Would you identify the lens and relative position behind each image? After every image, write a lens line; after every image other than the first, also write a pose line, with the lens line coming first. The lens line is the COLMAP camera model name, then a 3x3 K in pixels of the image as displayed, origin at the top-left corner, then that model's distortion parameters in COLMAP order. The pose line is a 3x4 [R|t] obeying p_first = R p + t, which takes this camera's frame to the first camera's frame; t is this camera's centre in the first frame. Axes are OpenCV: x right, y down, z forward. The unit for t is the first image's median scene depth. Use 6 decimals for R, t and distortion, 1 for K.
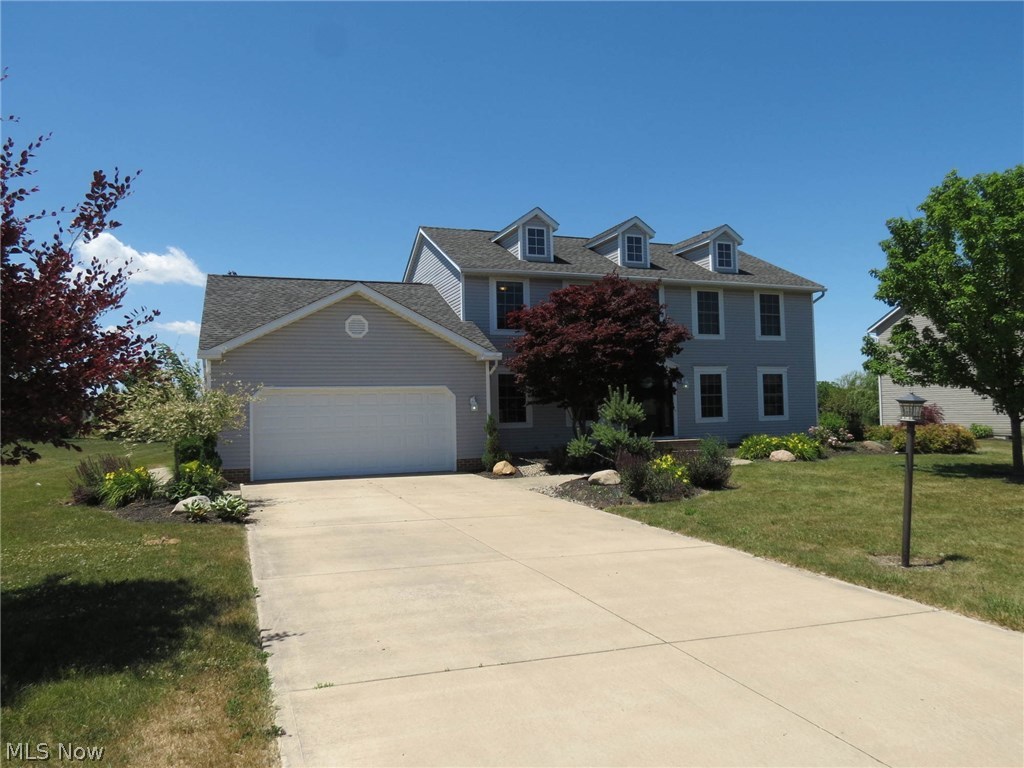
lens RADIAL K [[747.5, 0, 512.1], [0, 747.5, 383.8], [0, 0, 1]] dist [-0.001156, -0.009245]
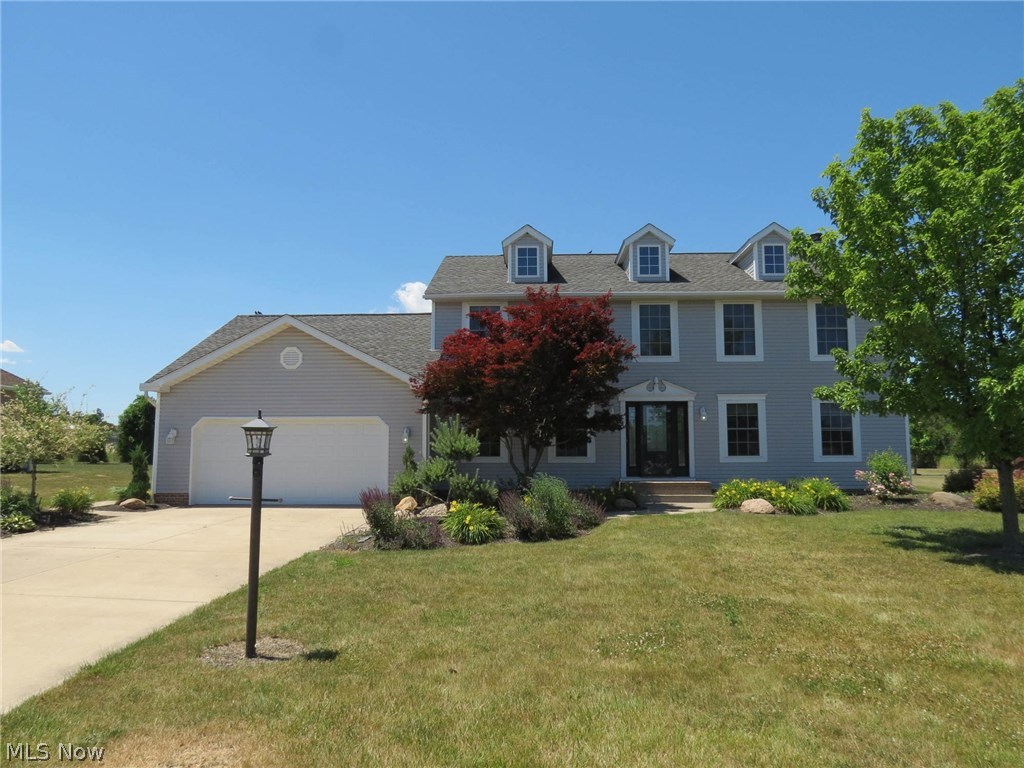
lens RADIAL K [[747.5, 0, 506.9], [0, 747.5, 383.2], [0, 0, 1]] dist [-0.001156, -0.009245]
pose [[0.918575, -0.014552, -0.394980, 0.354898], [-0.001987, 0.999139, -0.041431, -0.000444], [0.395243, 0.038843, 0.917755, 0.135499]]
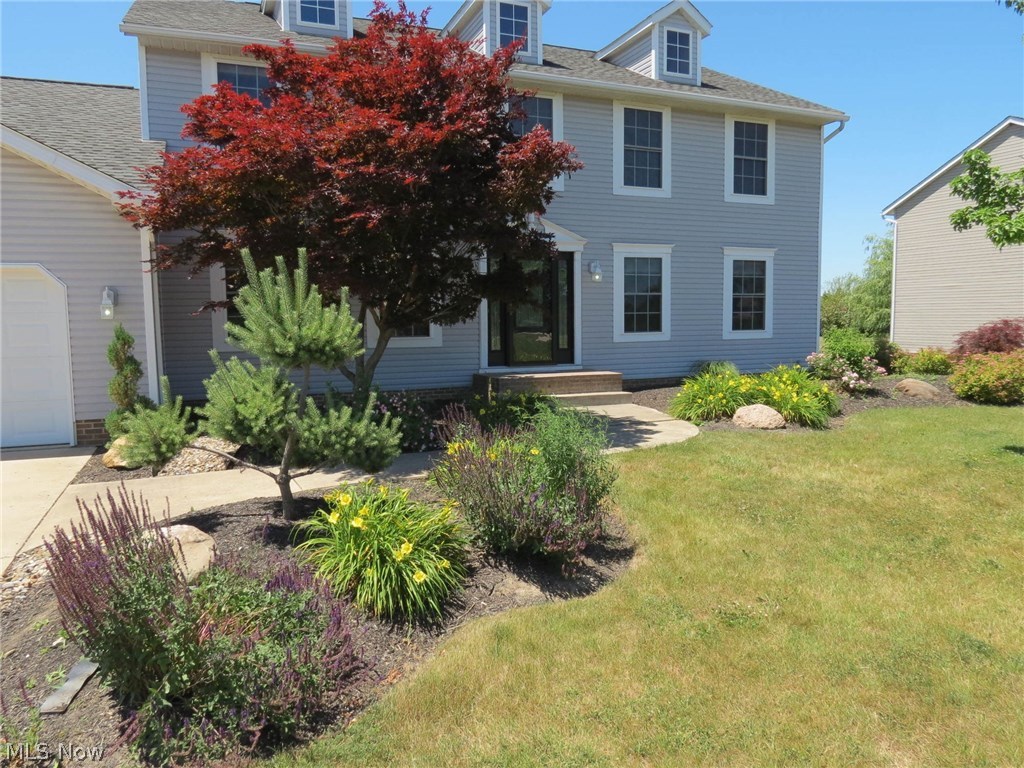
lens RADIAL K [[747.5, 0, 506.1], [0, 747.5, 366.0], [0, 0, 1]] dist [-0.001156, -0.009245]
pose [[0.999708, 0.013520, 0.020017, 0.149621], [-0.015700, 0.993460, 0.113100, 0.006877], [-0.018357, -0.113381, 0.993382, 0.418623]]
